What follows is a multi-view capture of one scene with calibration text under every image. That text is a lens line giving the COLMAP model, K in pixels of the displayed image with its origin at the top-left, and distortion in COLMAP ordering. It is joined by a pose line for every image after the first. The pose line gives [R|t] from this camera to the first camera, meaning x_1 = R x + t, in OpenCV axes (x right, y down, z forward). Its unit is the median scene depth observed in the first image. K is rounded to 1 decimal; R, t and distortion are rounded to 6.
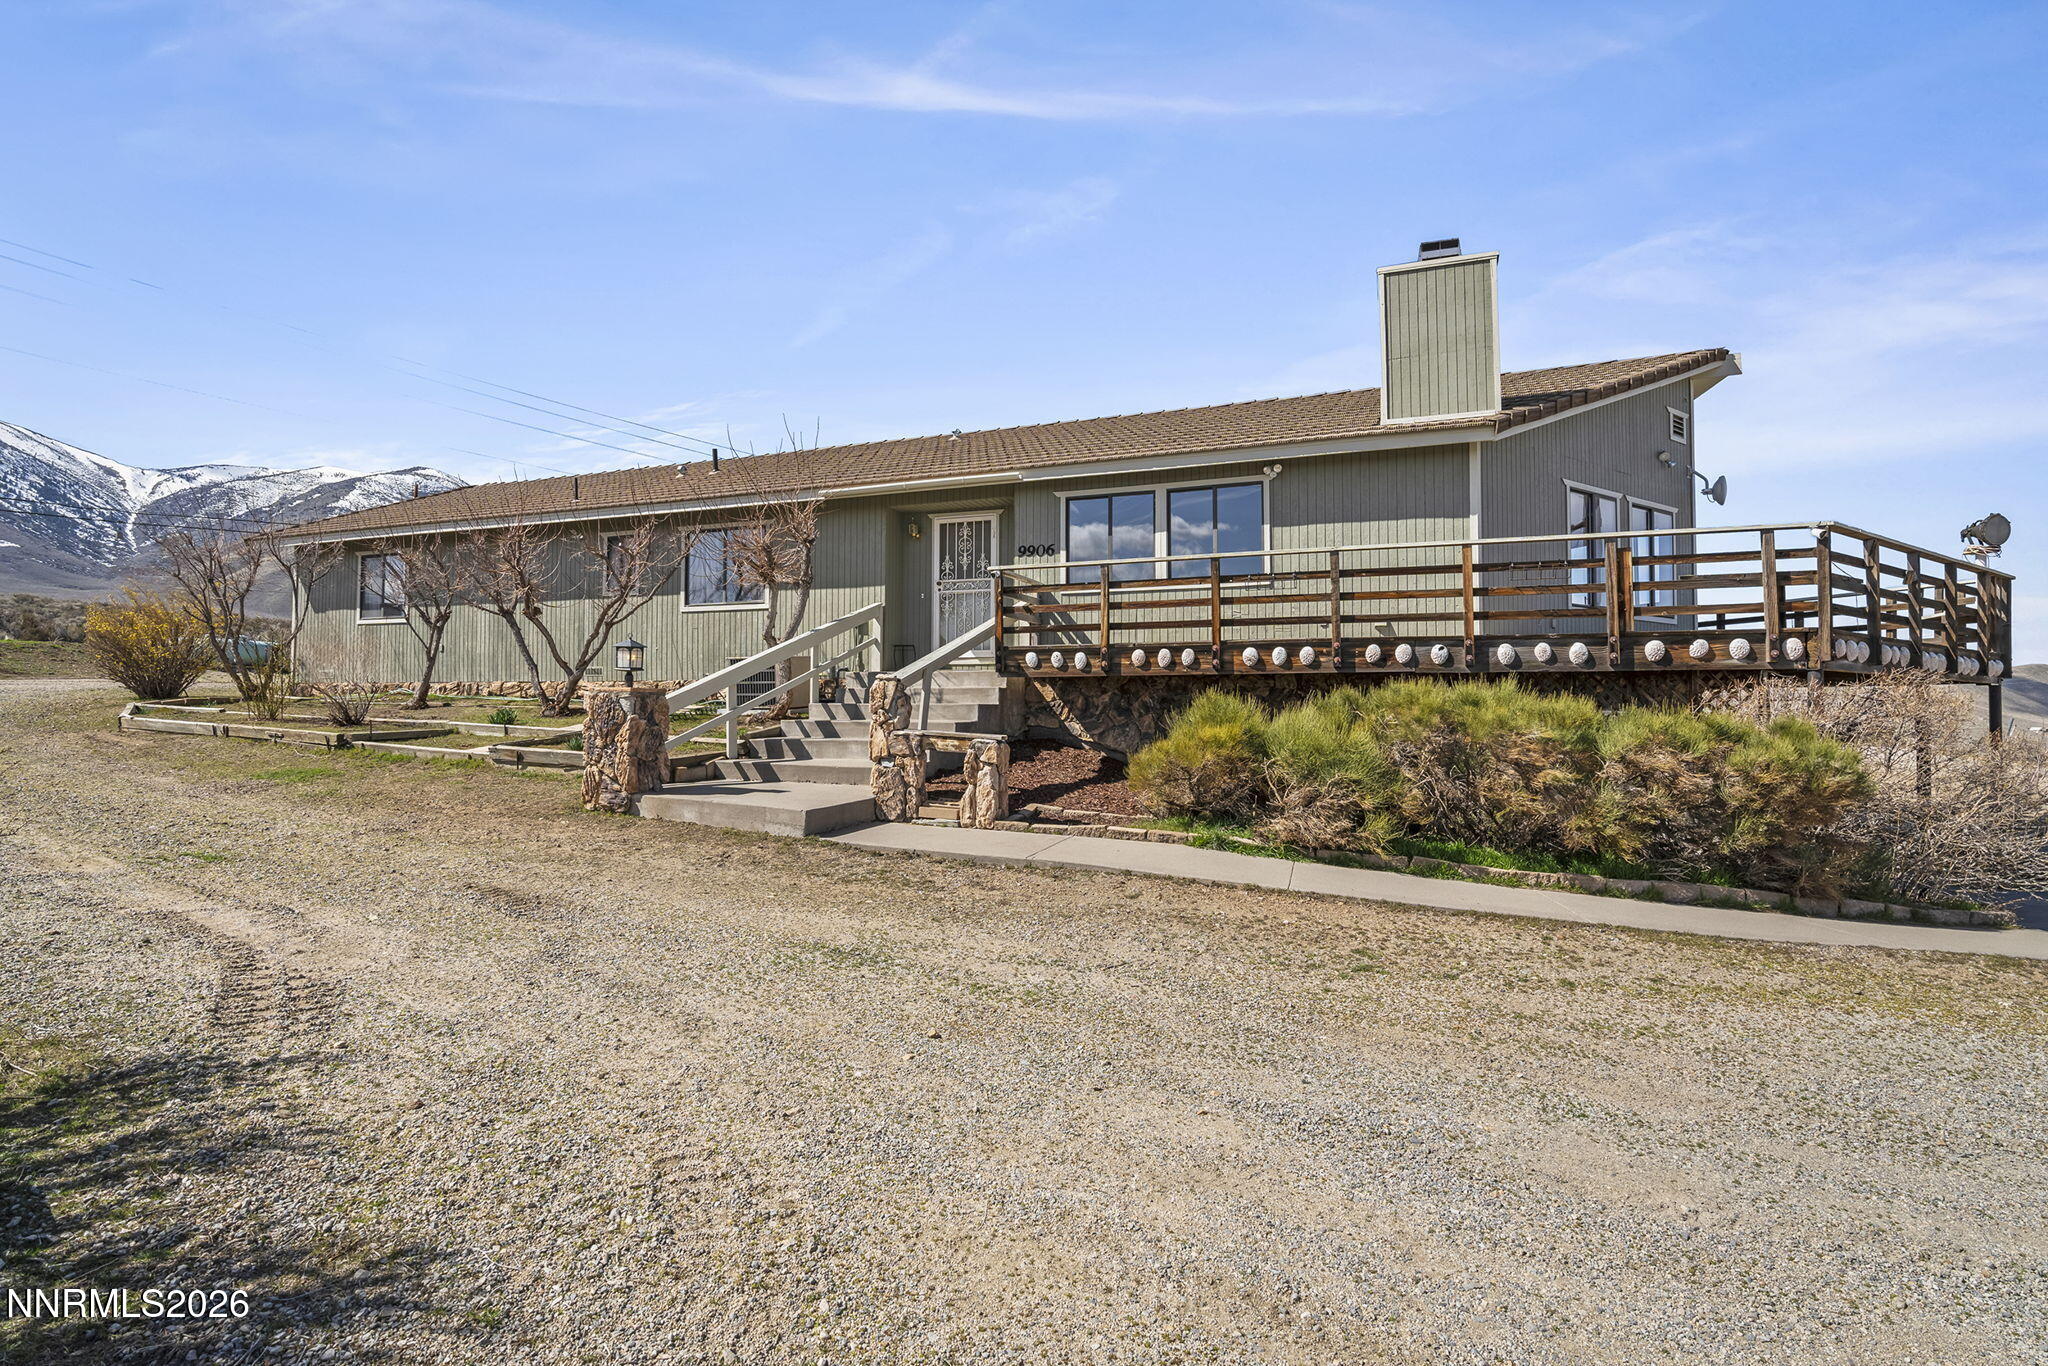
lens RADIAL K [[990.6, 0, 1013.4], [0, 990.6, 677.5], [0, 0, 1]] dist [-0.004606, 0.000632]
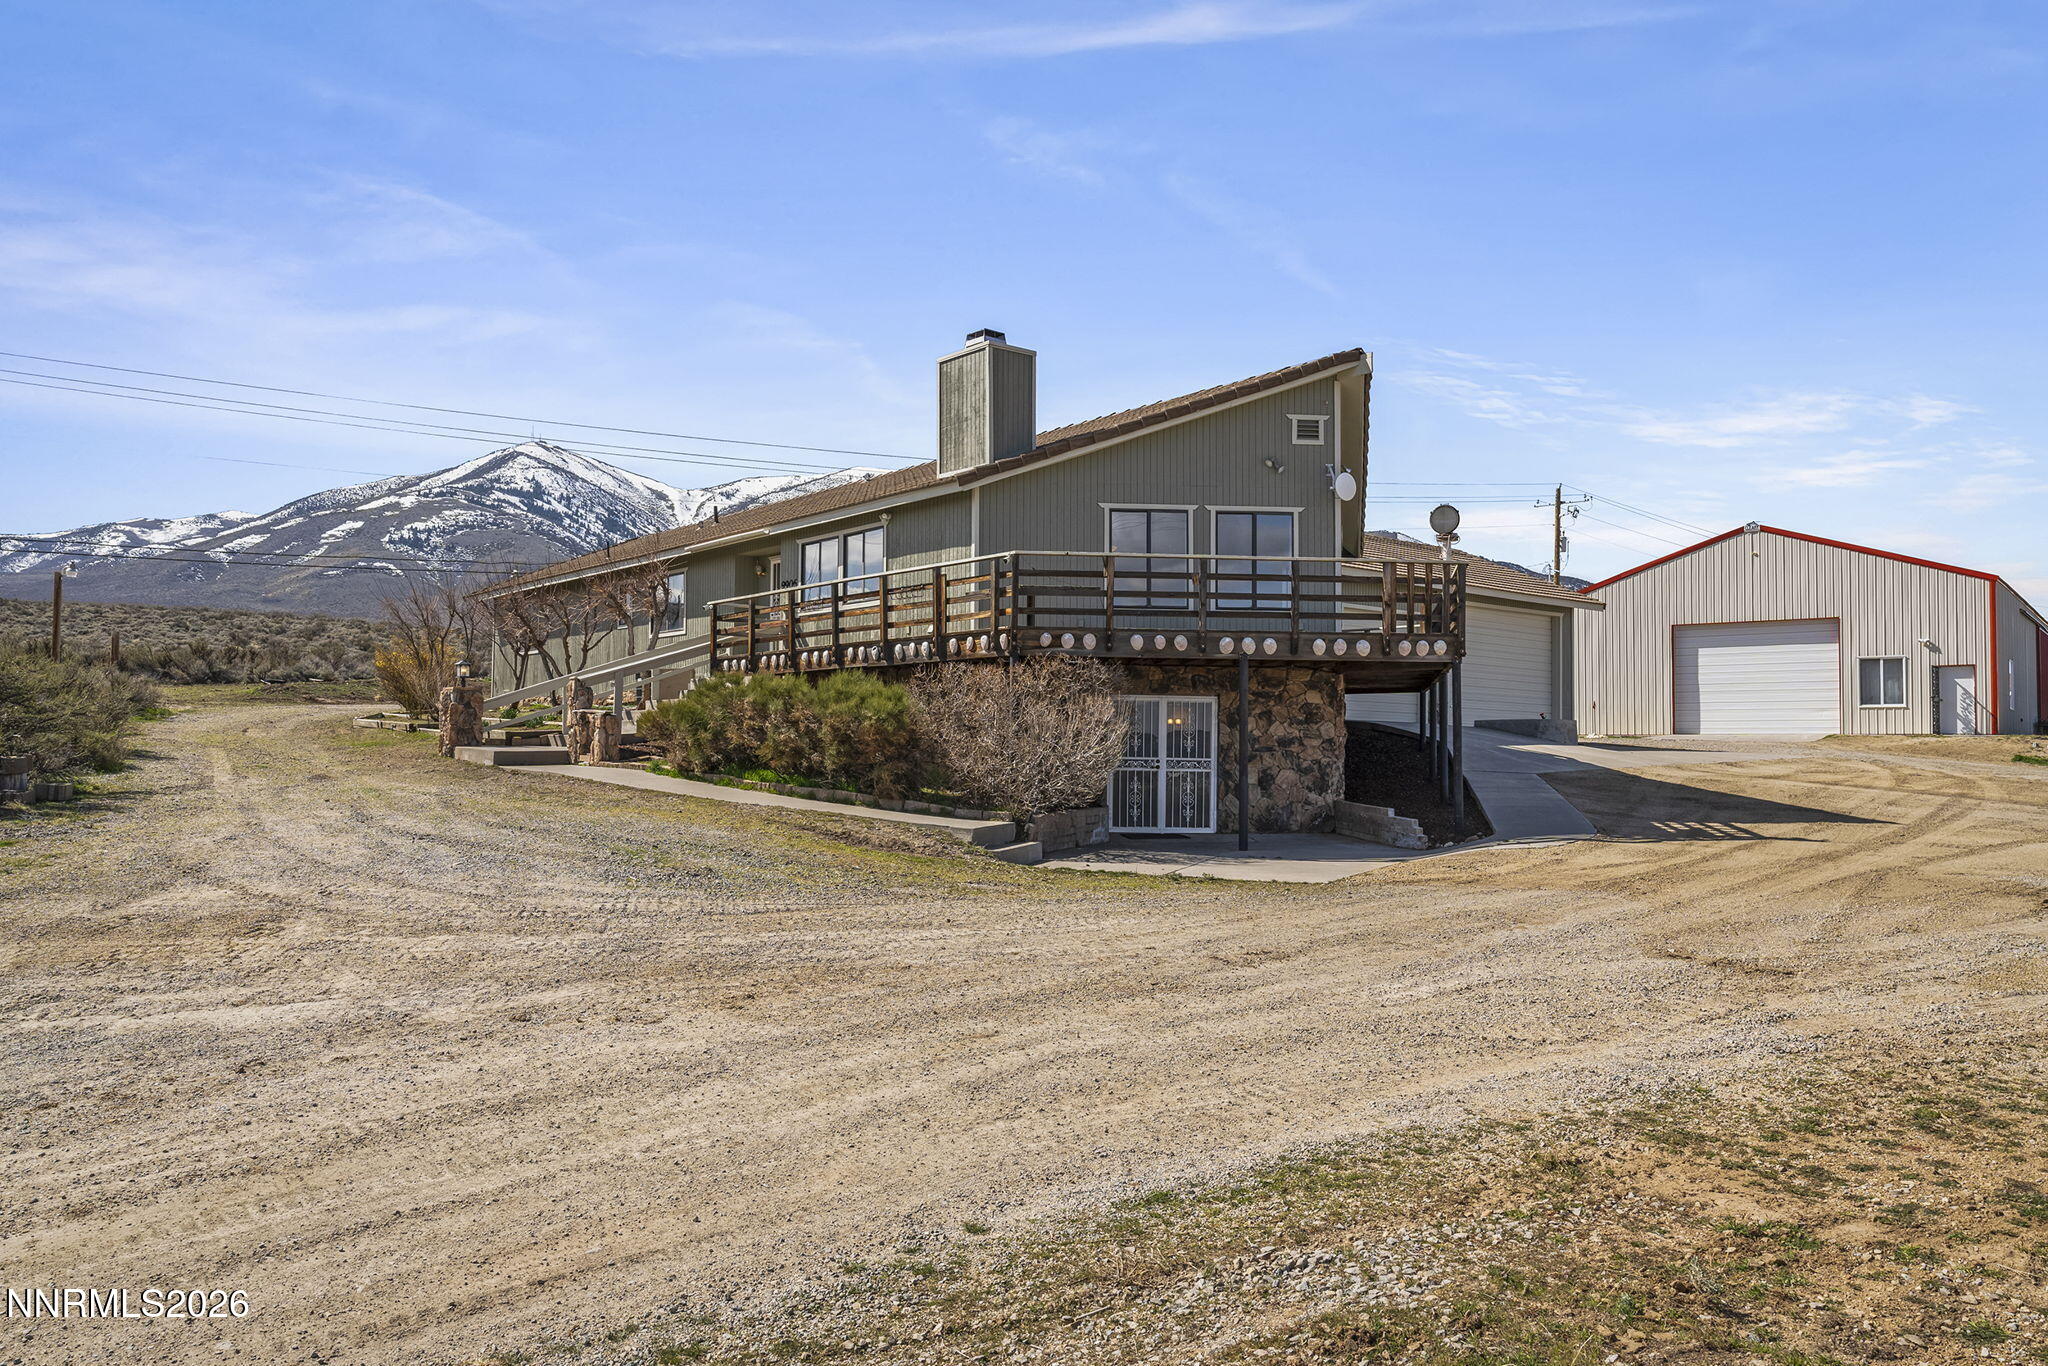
lens RADIAL K [[1422.0, 0, 1008.4], [0, 1422.0, 691.2], [0, 0, 1]] dist [-0.001689, 0.005008]
pose [[0.875155, -0.020574, -0.483405, 0.970645], [0.014322, 0.999759, -0.016621, 0.041767], [0.483631, 0.007622, 0.875239, -0.428372]]
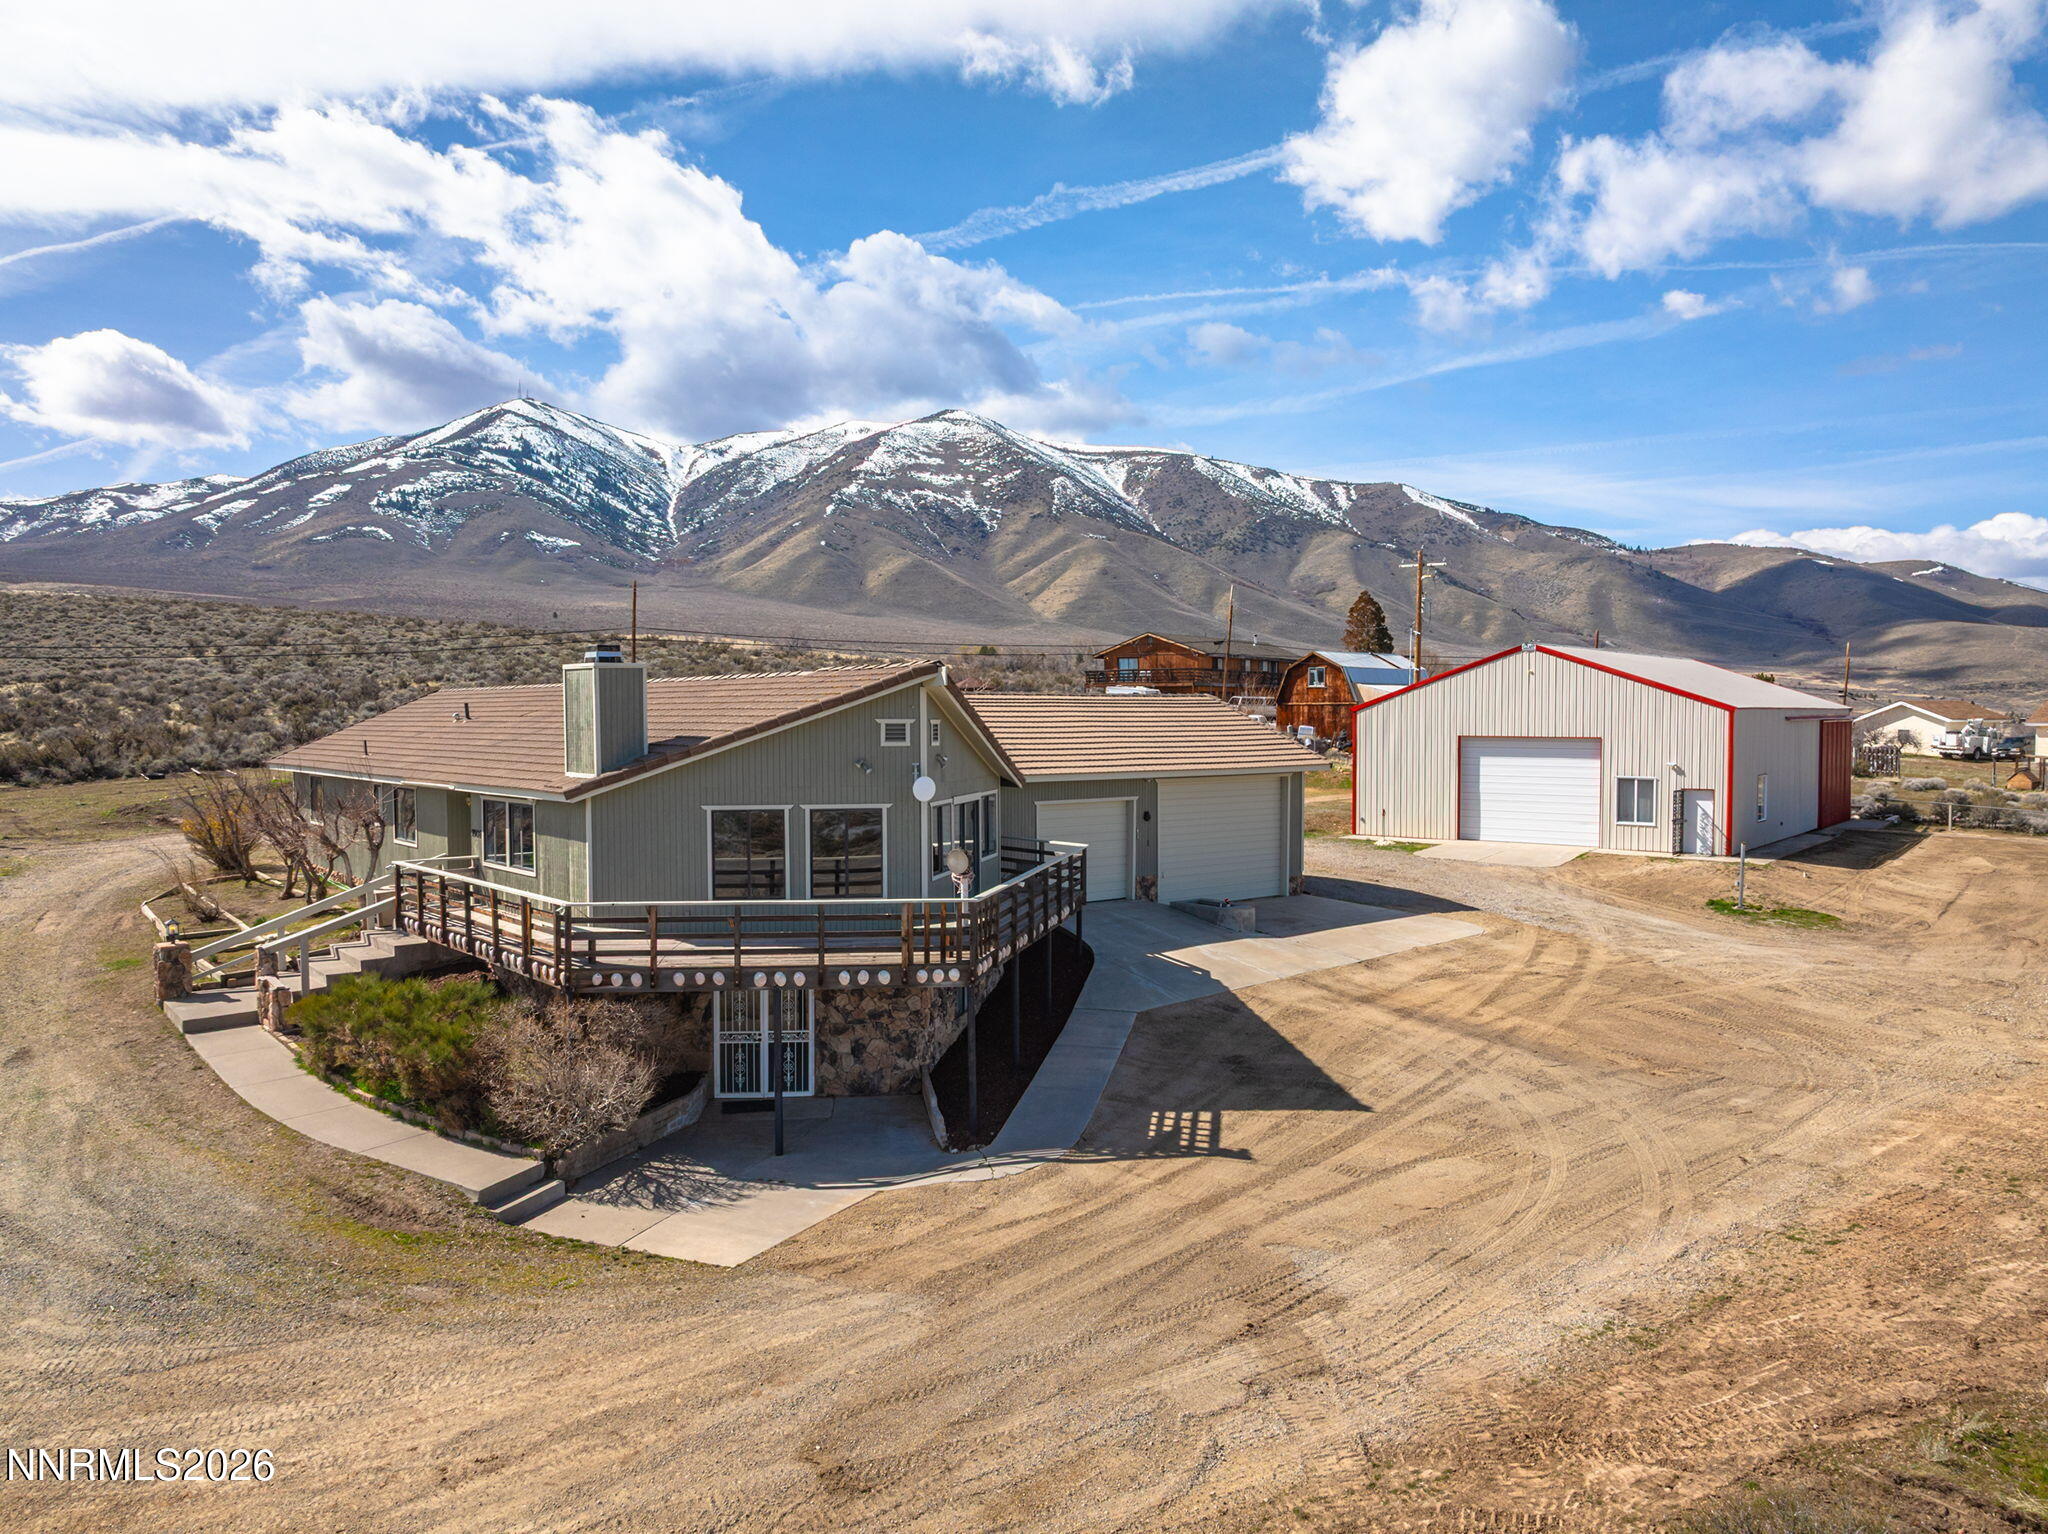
lens RADIAL K [[1438.0, 0, 1020.7], [0, 1438.0, 753.2], [0, 0, 1]] dist [-0.034369, 0.020094]
pose [[0.877874, 0.005469, -0.478861, 1.397950], [0.024891, 0.998062, 0.057029, -0.279022], [0.478244, -0.061984, 0.876037, -0.367118]]
